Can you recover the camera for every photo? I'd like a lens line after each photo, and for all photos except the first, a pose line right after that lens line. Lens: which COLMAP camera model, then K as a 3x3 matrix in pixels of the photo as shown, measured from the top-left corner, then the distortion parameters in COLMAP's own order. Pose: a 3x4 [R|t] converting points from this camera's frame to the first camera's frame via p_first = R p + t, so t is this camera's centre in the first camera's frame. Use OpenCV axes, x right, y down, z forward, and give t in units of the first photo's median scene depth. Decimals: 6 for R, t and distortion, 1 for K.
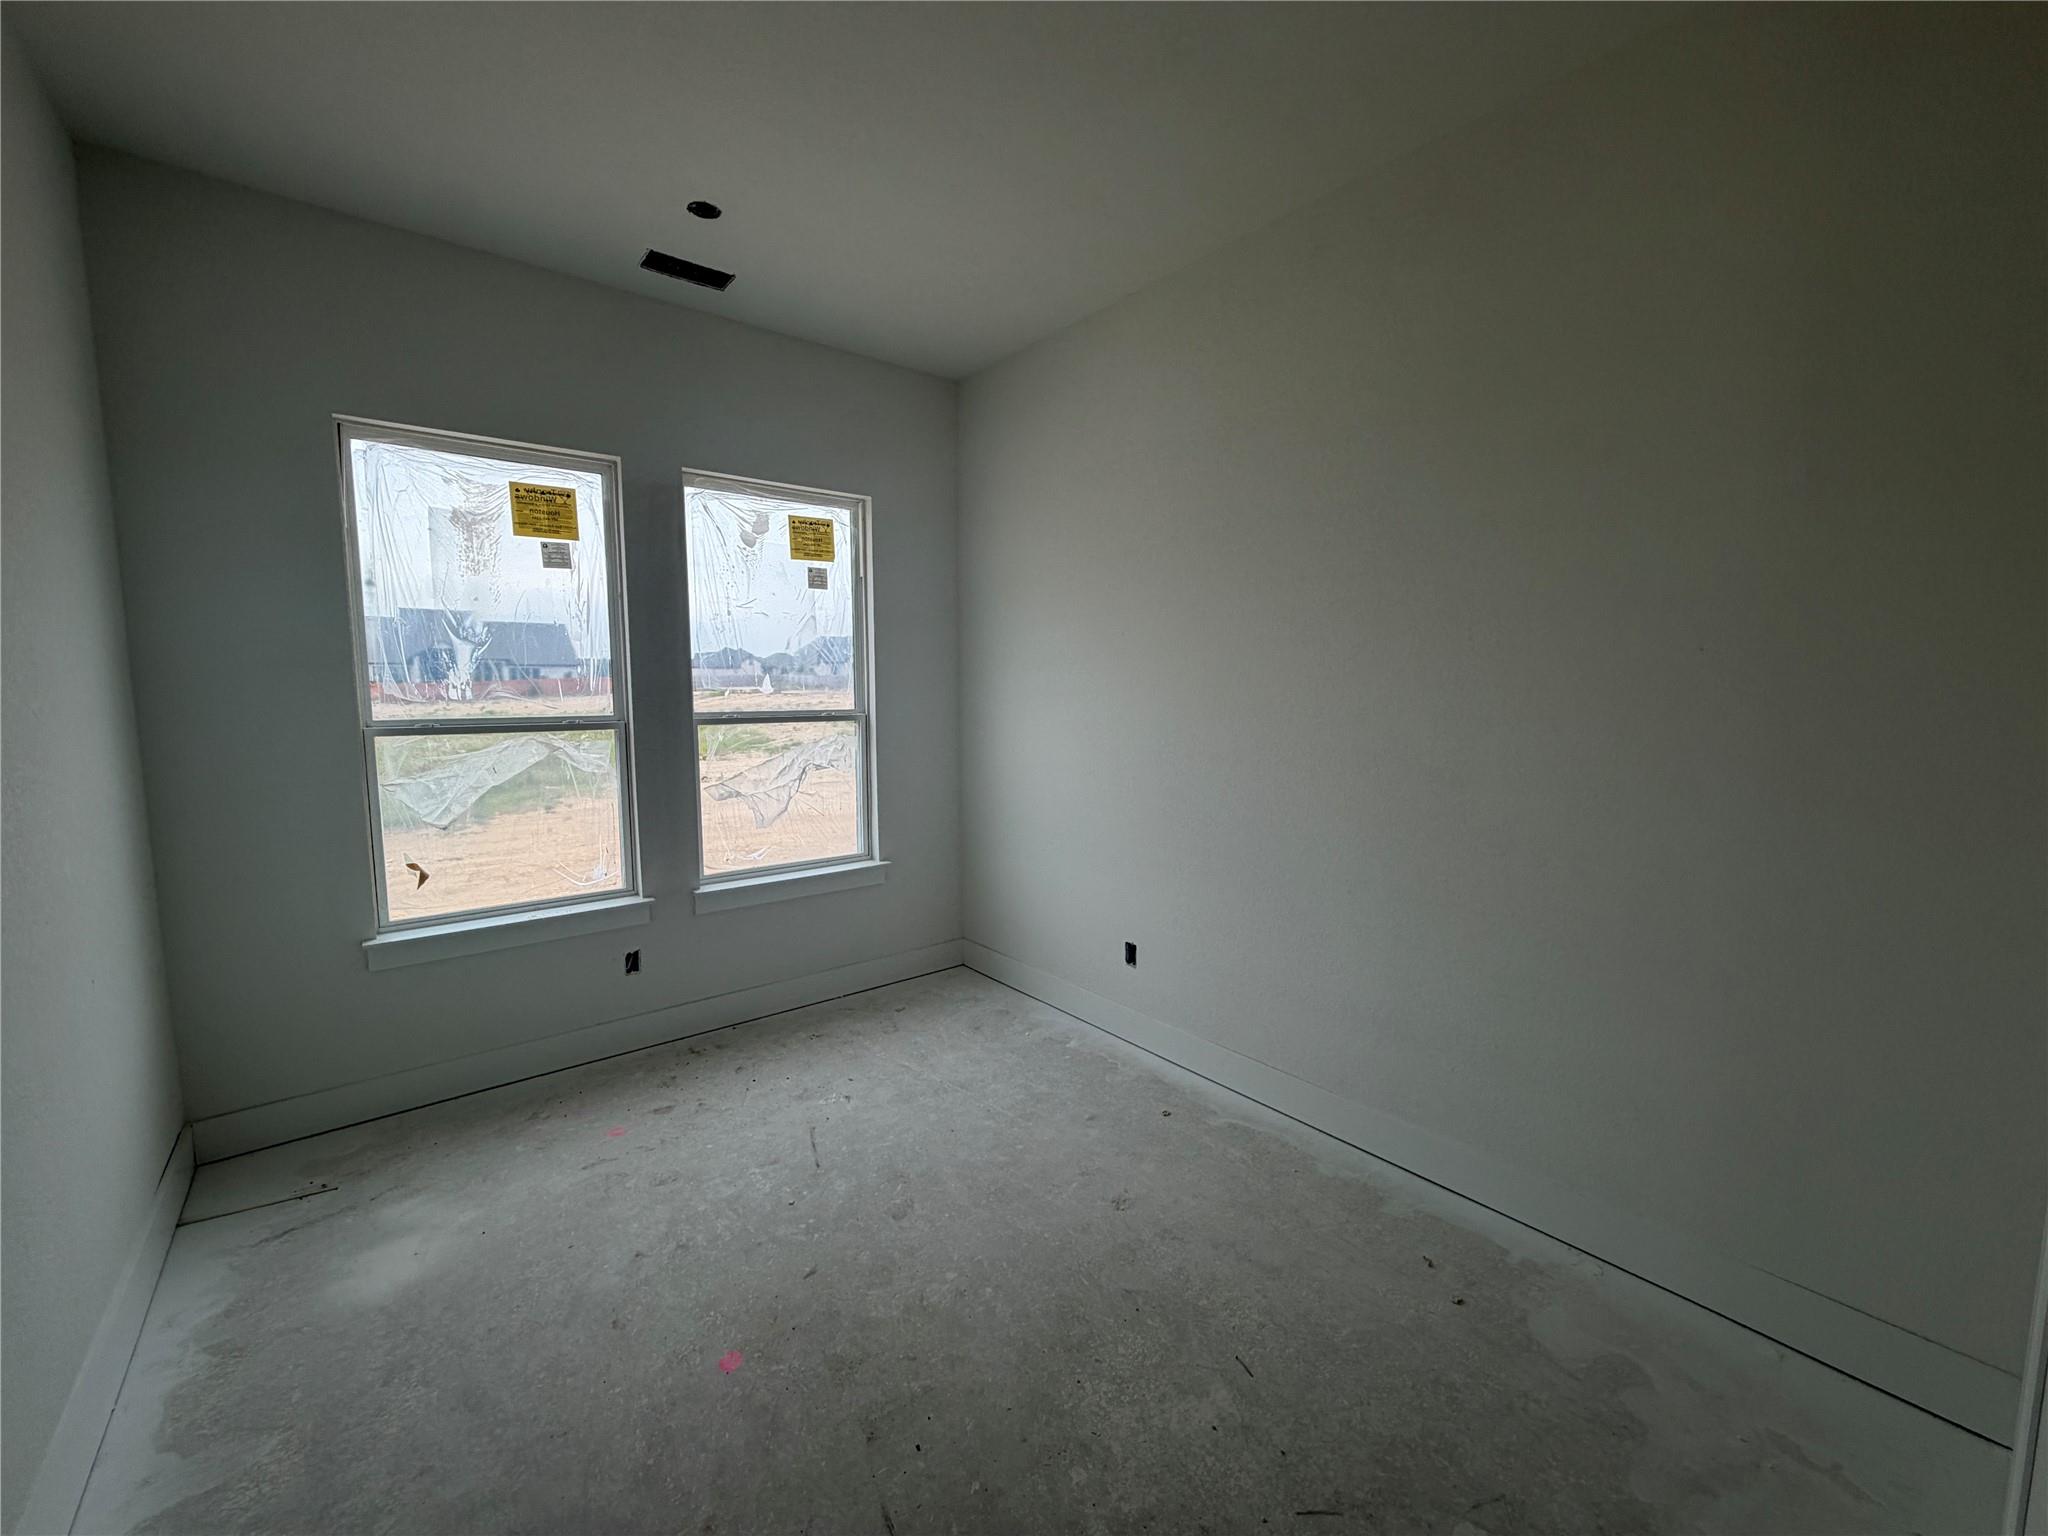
lens RADIAL K [[819.4, 0, 1019.3], [0, 819.4, 770.5], [0, 0, 1]] dist [-0.000477, -0.000092]
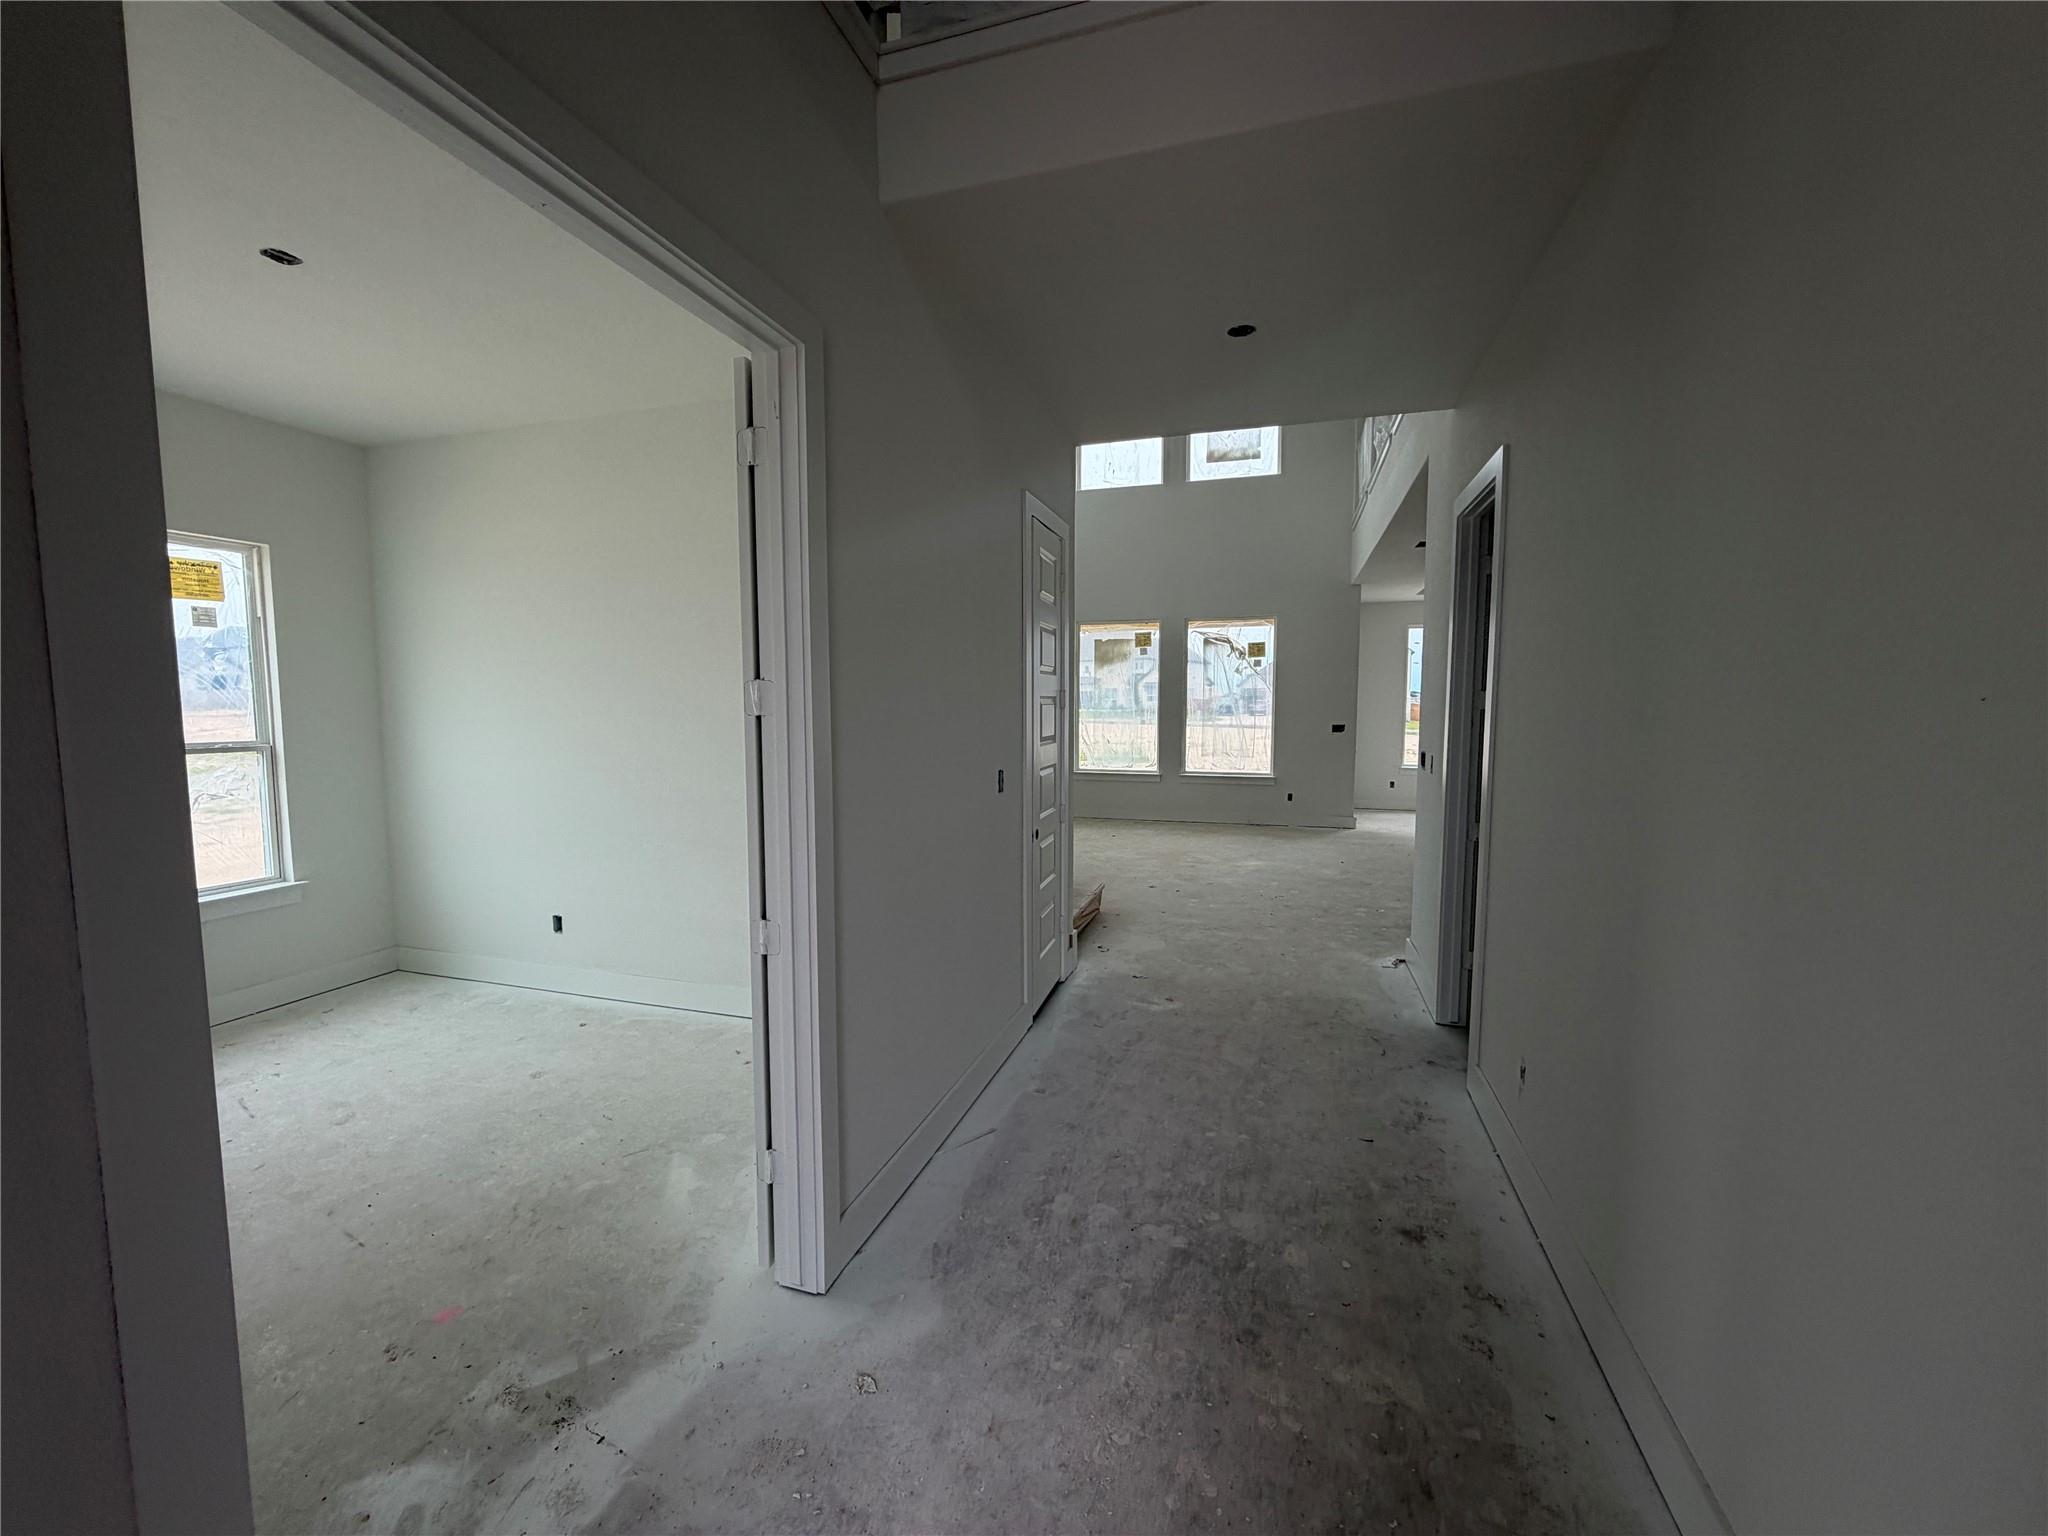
lens RADIAL K [[819.4, 0, 1019.3], [0, 819.4, 770.5], [0, 0, 1]] dist [-0.000477, -0.000092]
pose [[0.833413, -0.044171, 0.550882, 0.037788], [0.057978, 0.998288, -0.007669, 0.030889], [-0.549600, 0.038330, 0.834548, -0.448511]]
